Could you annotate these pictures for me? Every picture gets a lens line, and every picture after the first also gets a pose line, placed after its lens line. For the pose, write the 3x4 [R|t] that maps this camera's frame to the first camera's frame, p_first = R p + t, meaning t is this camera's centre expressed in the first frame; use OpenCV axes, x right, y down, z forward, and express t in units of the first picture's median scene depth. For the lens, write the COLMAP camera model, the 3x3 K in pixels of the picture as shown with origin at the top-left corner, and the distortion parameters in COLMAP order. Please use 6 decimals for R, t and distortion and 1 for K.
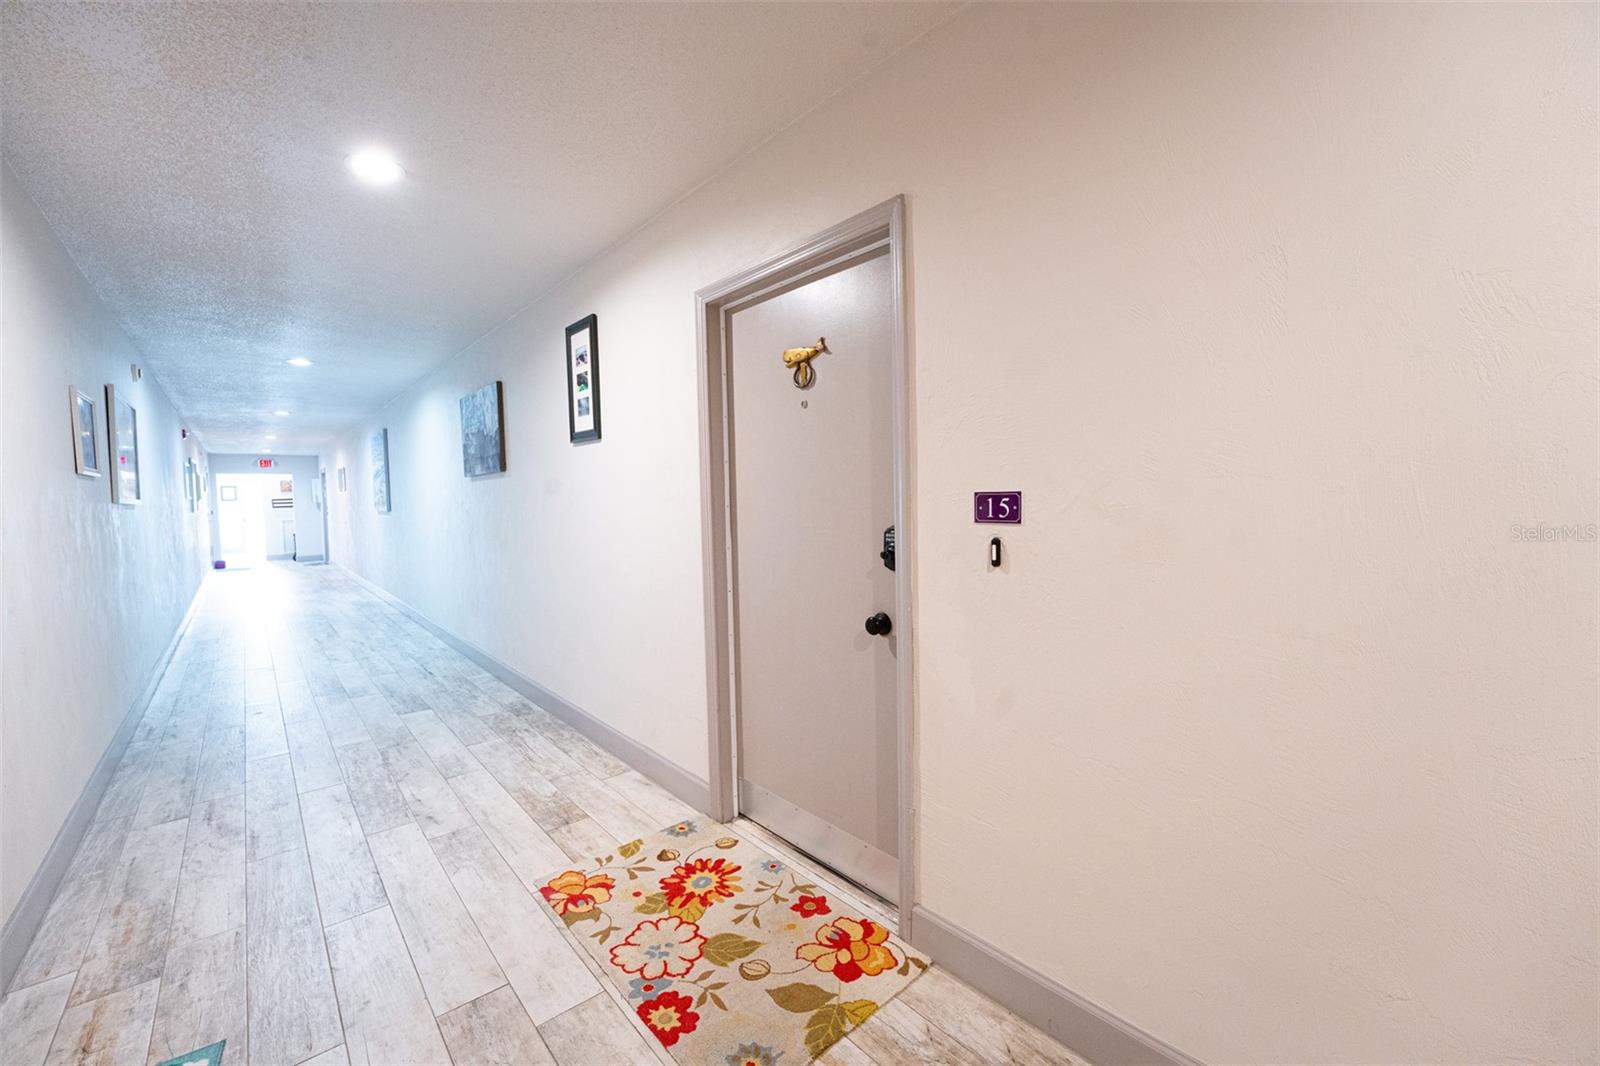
lens RADIAL K [[651.3, 0, 800.0], [0, 651.3, 533.0], [0, 0, 1]] dist [0.000070, -0.000011]
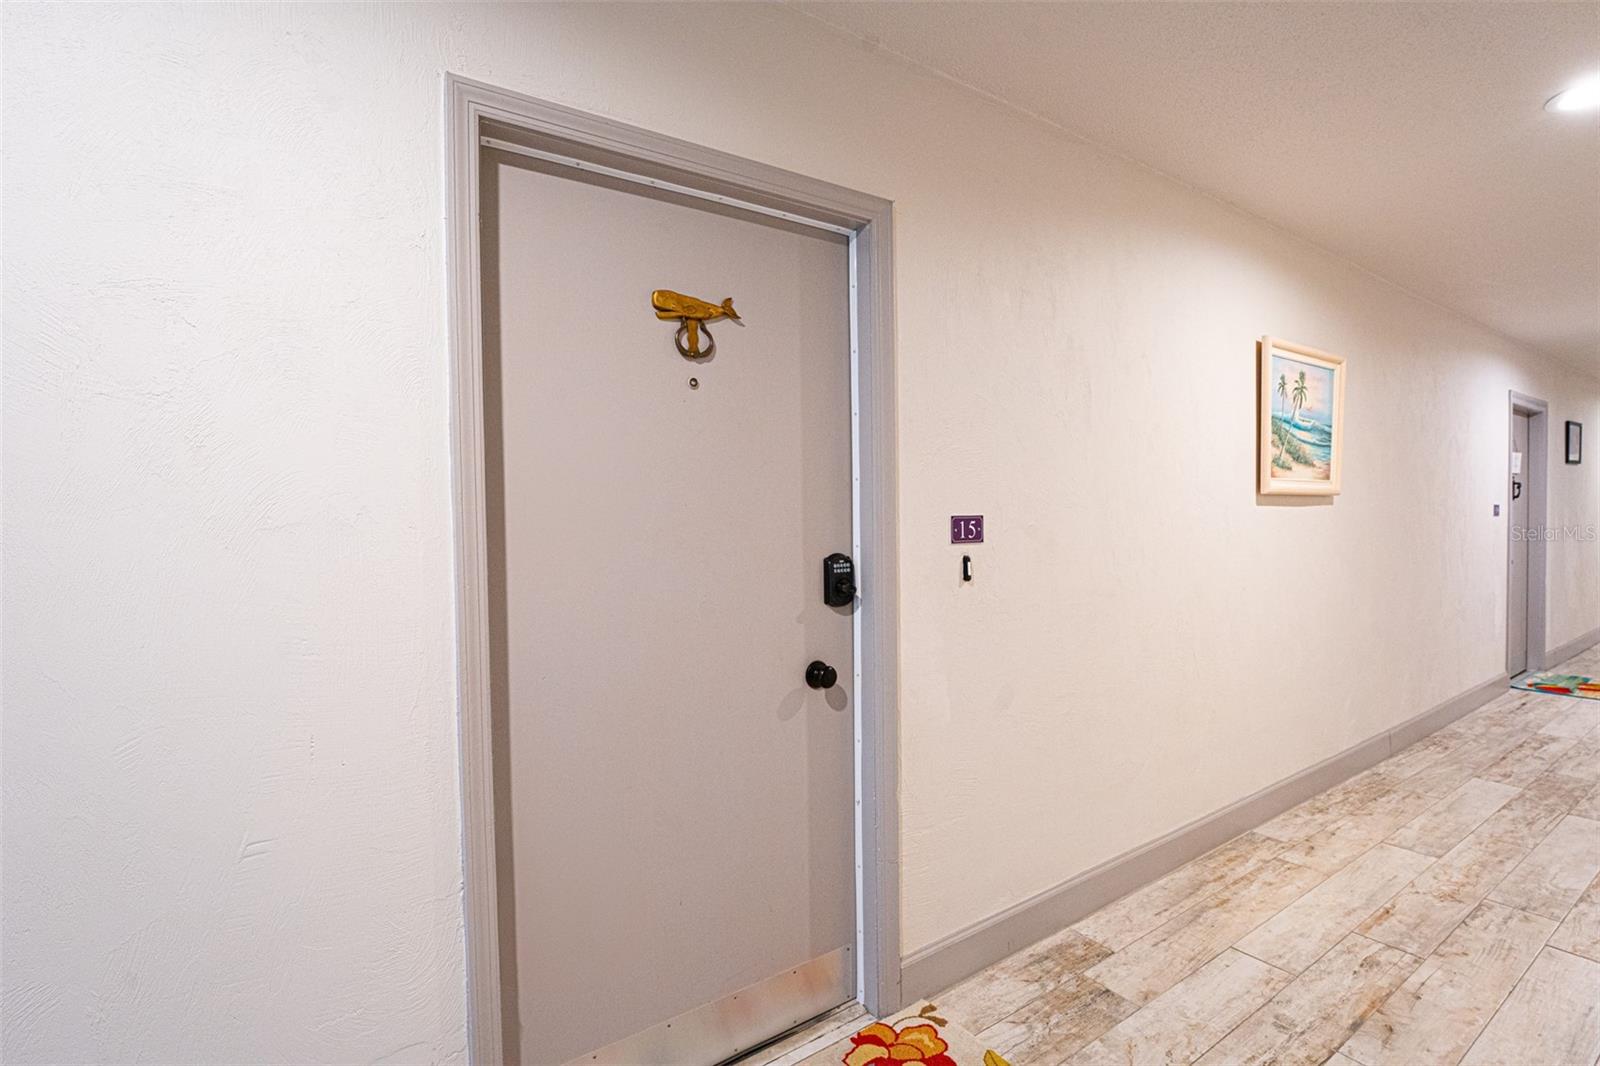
lens RADIAL K [[738.0, 0, 800.2], [0, 738.0, 544.3], [0, 0, 1]] dist [0.000477, 0.000079]
pose [[0.126266, -0.008761, 0.991958, -0.988552], [0.072984, 0.997333, -0.000482, -0.032661], [-0.989308, 0.072458, 0.126569, 1.092326]]
